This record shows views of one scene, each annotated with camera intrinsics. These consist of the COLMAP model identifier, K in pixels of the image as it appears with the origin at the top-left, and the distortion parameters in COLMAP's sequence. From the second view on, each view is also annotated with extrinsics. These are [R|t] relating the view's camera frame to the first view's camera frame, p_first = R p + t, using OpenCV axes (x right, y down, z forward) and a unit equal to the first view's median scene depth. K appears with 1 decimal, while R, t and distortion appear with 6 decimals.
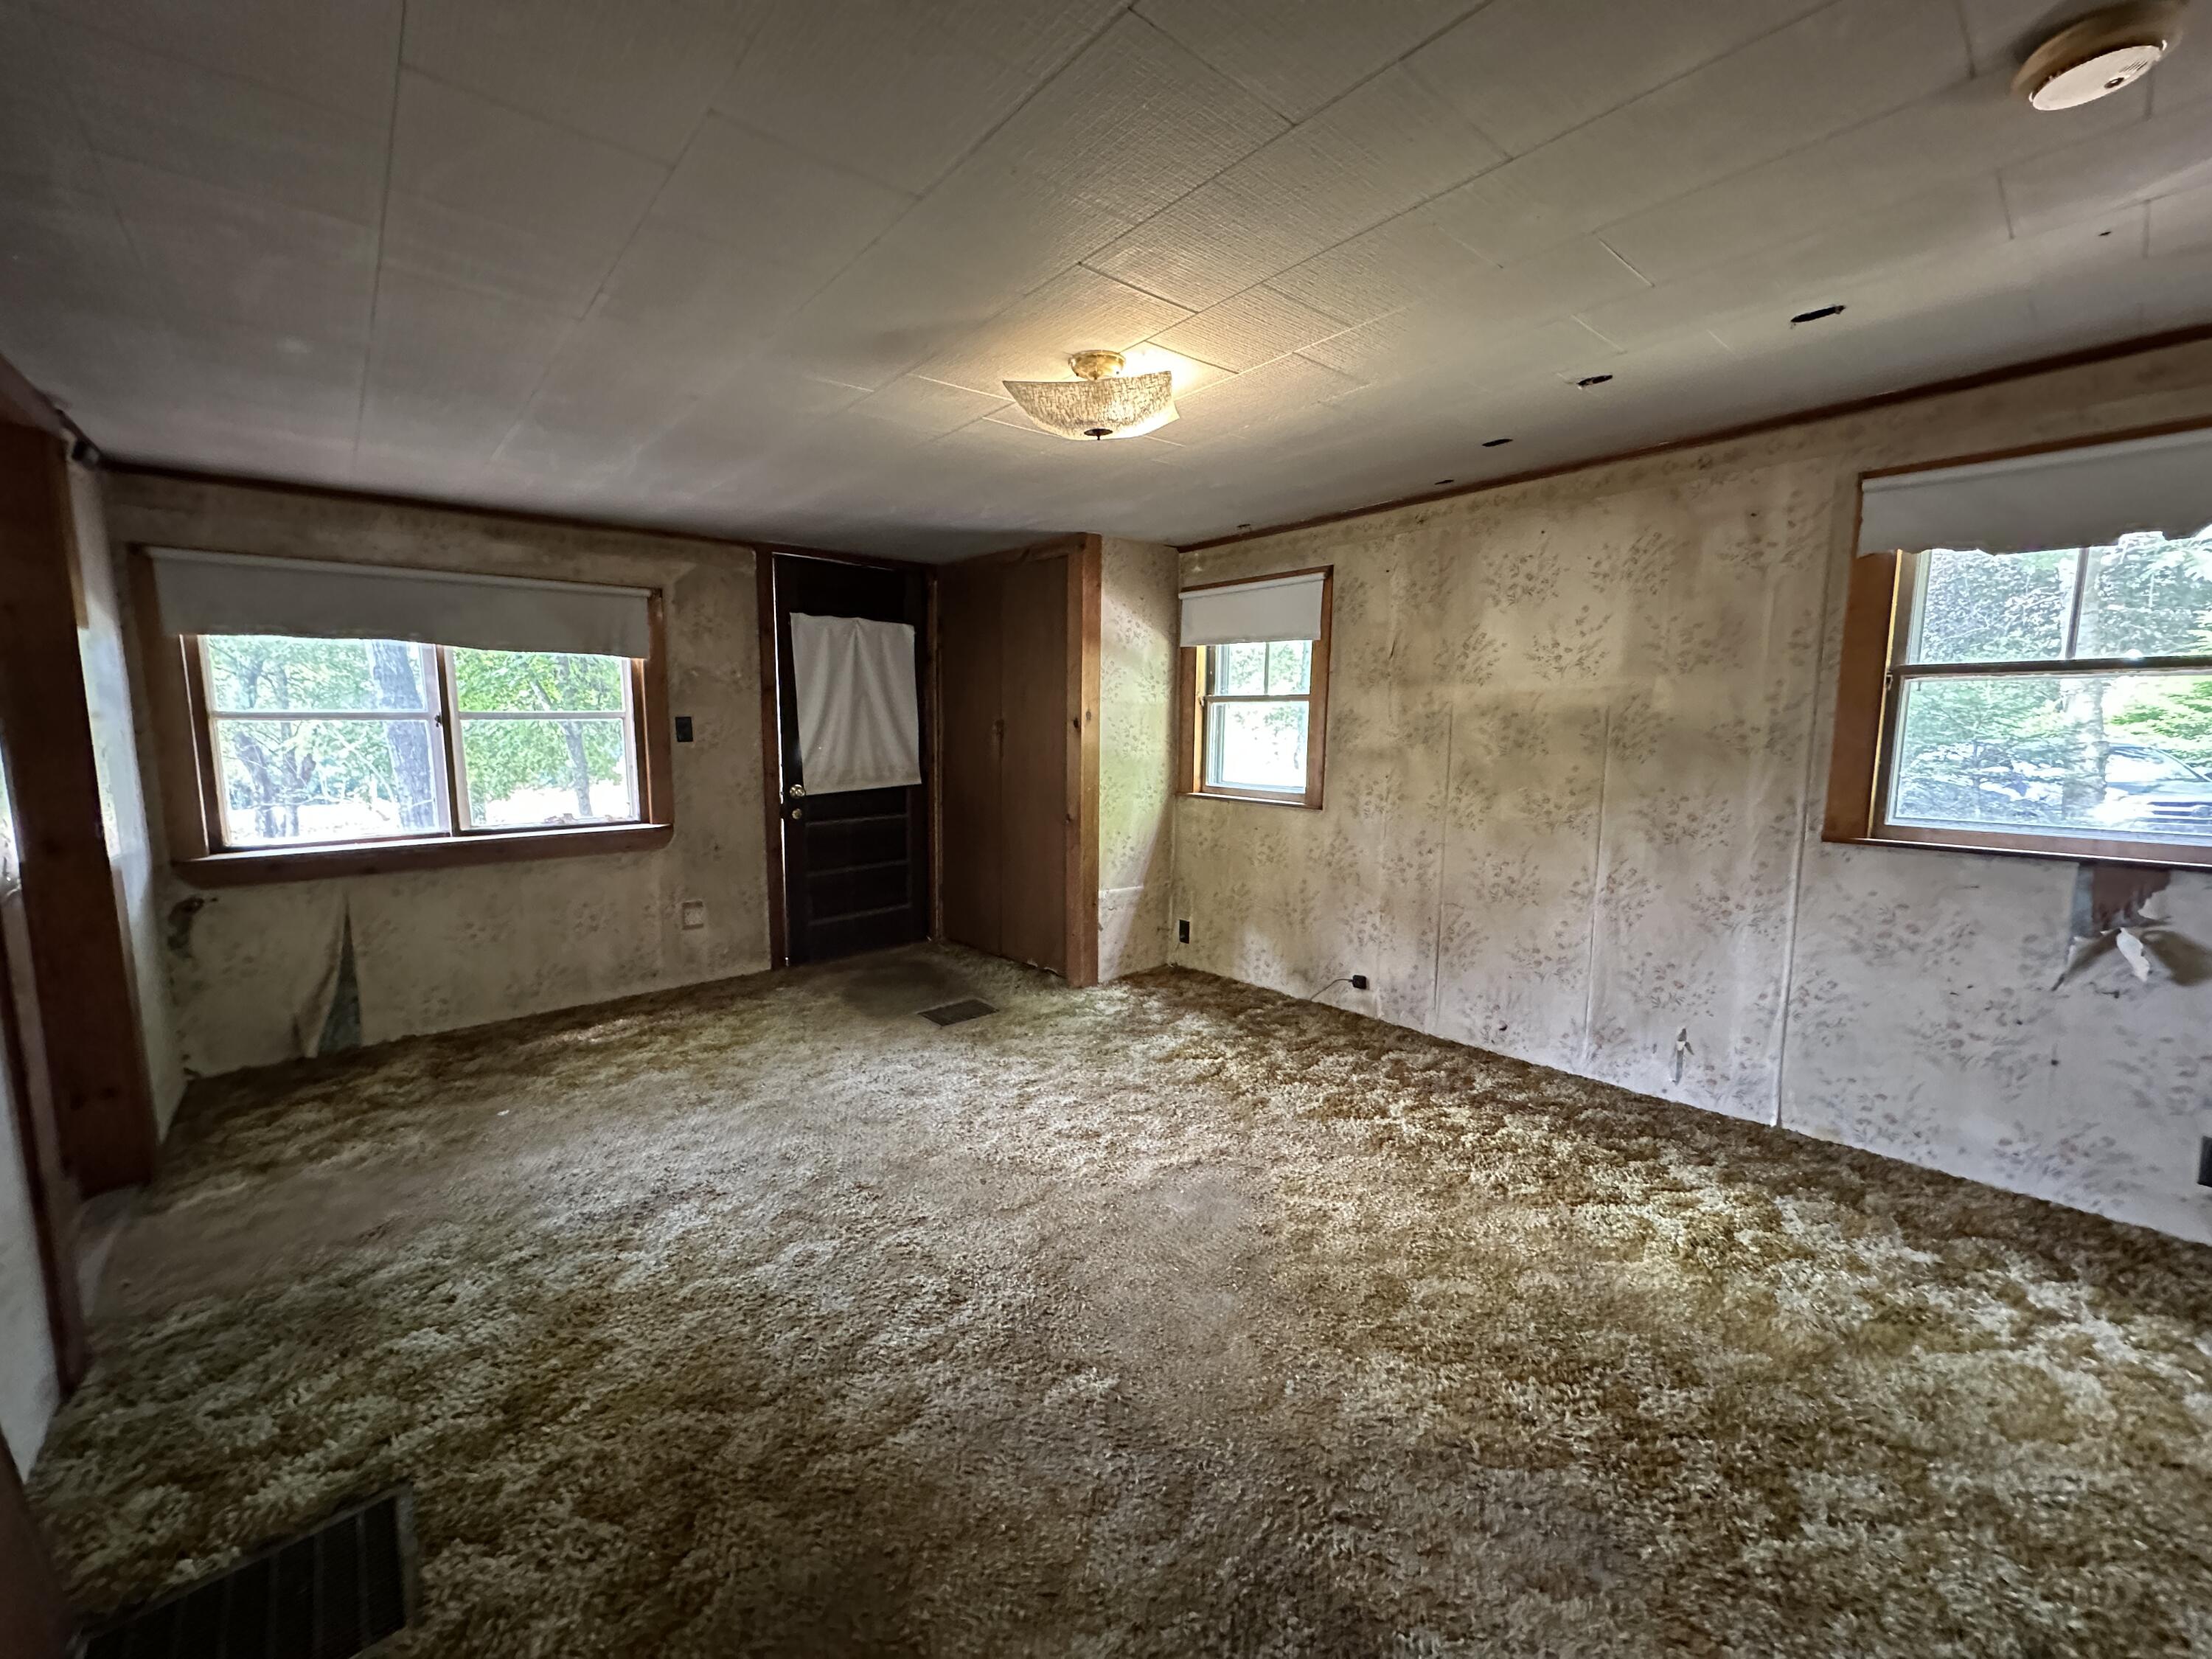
lens RADIAL K [[876.8, 0, 1106.0], [0, 876.8, 829.5], [0, 0, 1]] dist [0.000015, -0.000146]
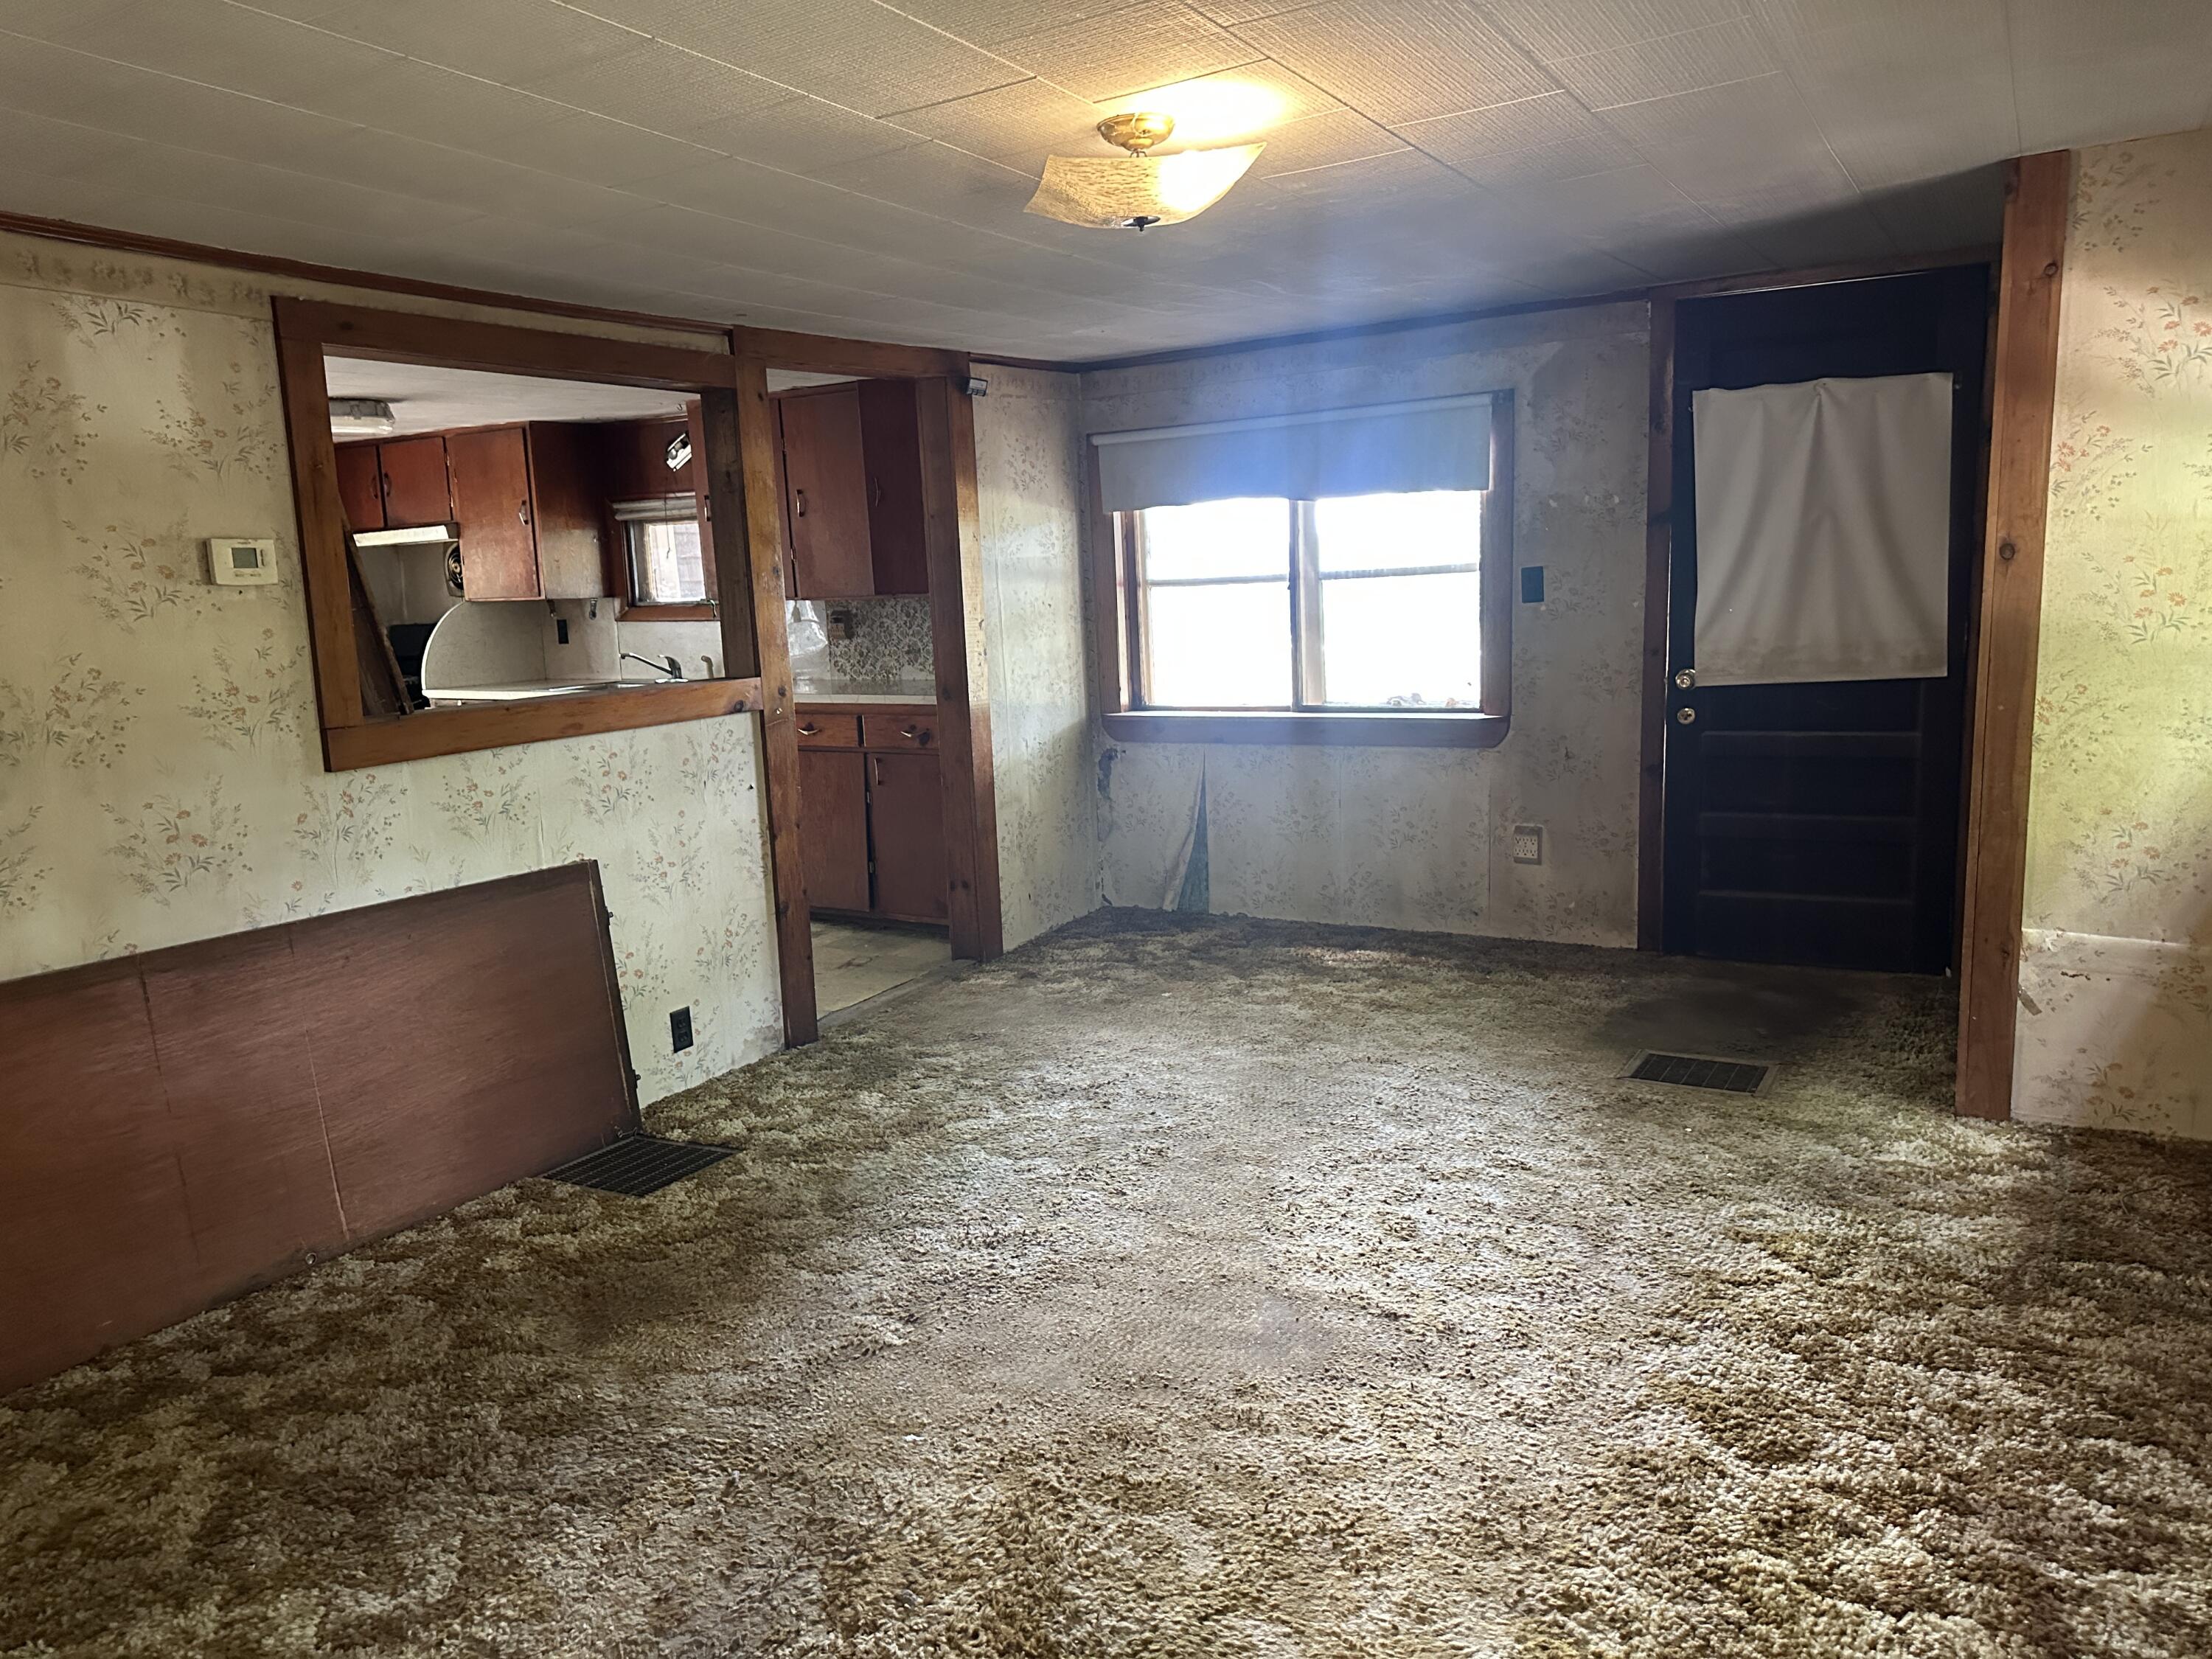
lens RADIAL K [[1521.3, 0, 1106.0], [0, 1521.3, 829.5], [0, 0, 1]] dist [0.103270, -0.119658]
pose [[0.318307, 0.145768, -0.936713, 0.747905], [-0.075889, 0.988854, 0.128094, -0.062529], [0.944945, 0.030313, 0.325822, 0.327850]]
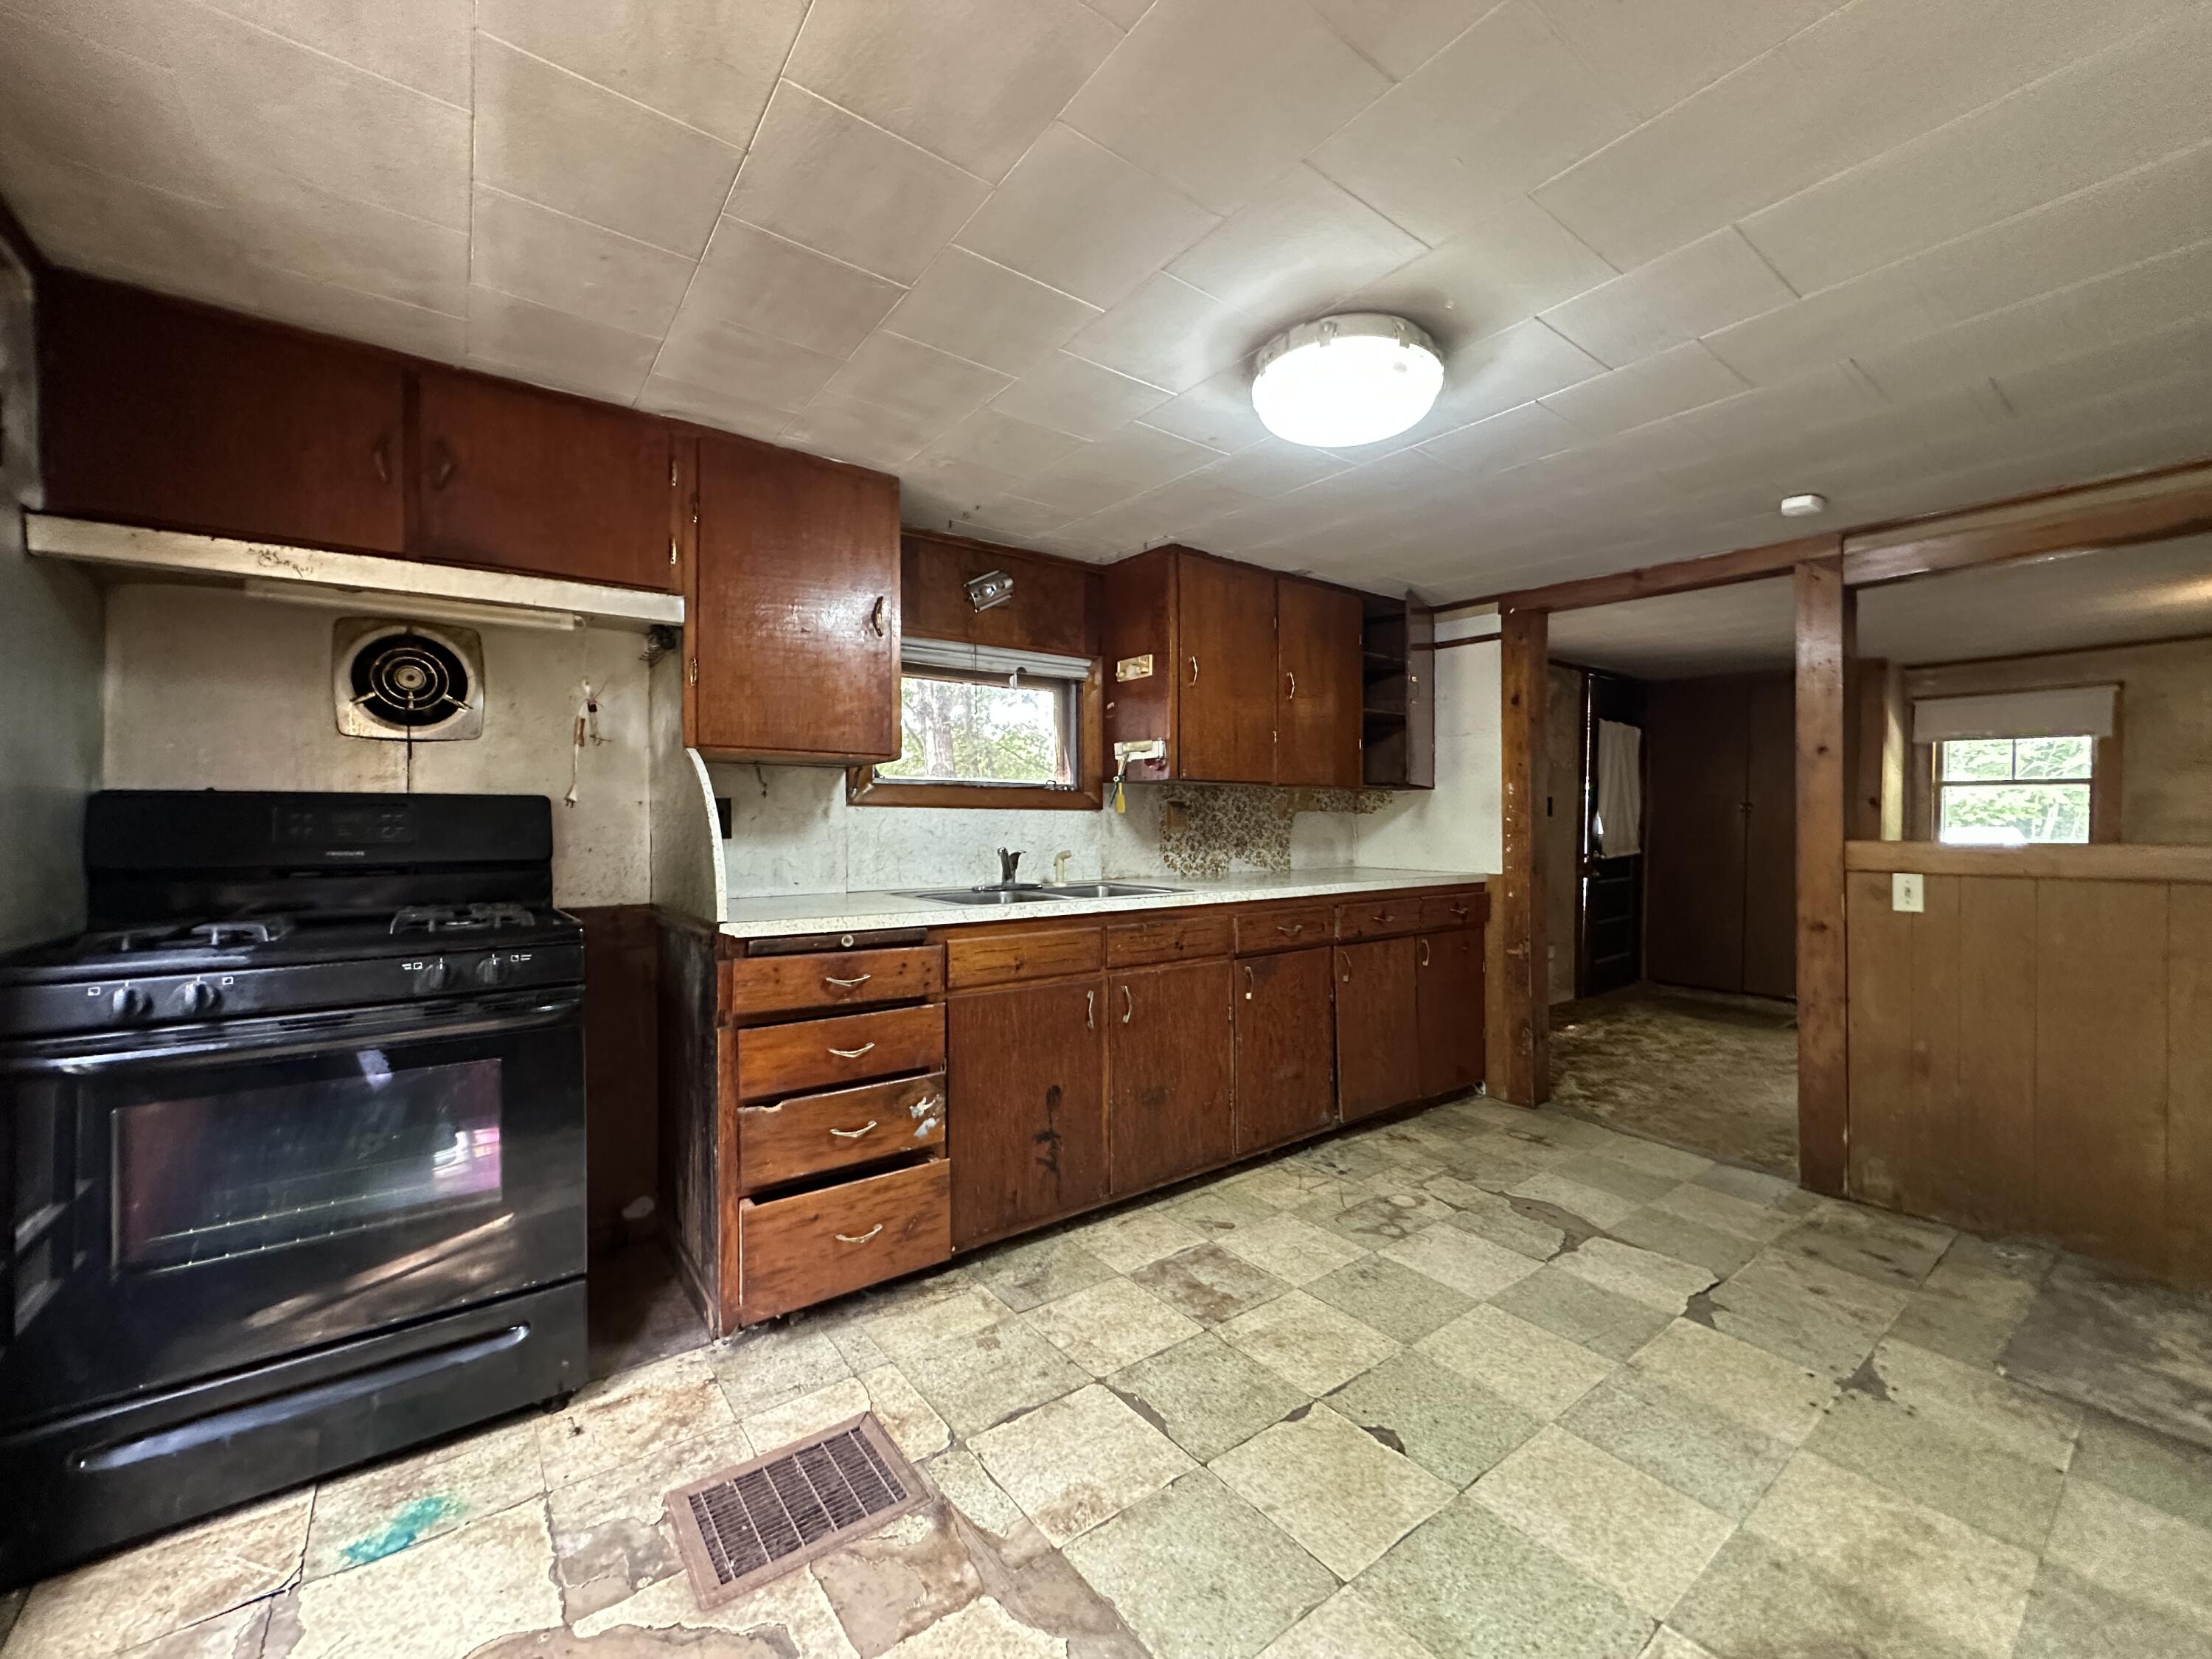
lens RADIAL K [[890.9, 0, 1106.0], [0, 890.9, 829.5], [0, 0, 1]] dist [-0.002893, -0.000434]
pose [[0.997917, 0.001710, -0.064493, -1.280082], [-0.009084, 0.993414, -0.114220, 0.093467], [0.063873, 0.114568, 0.991360, -0.424886]]
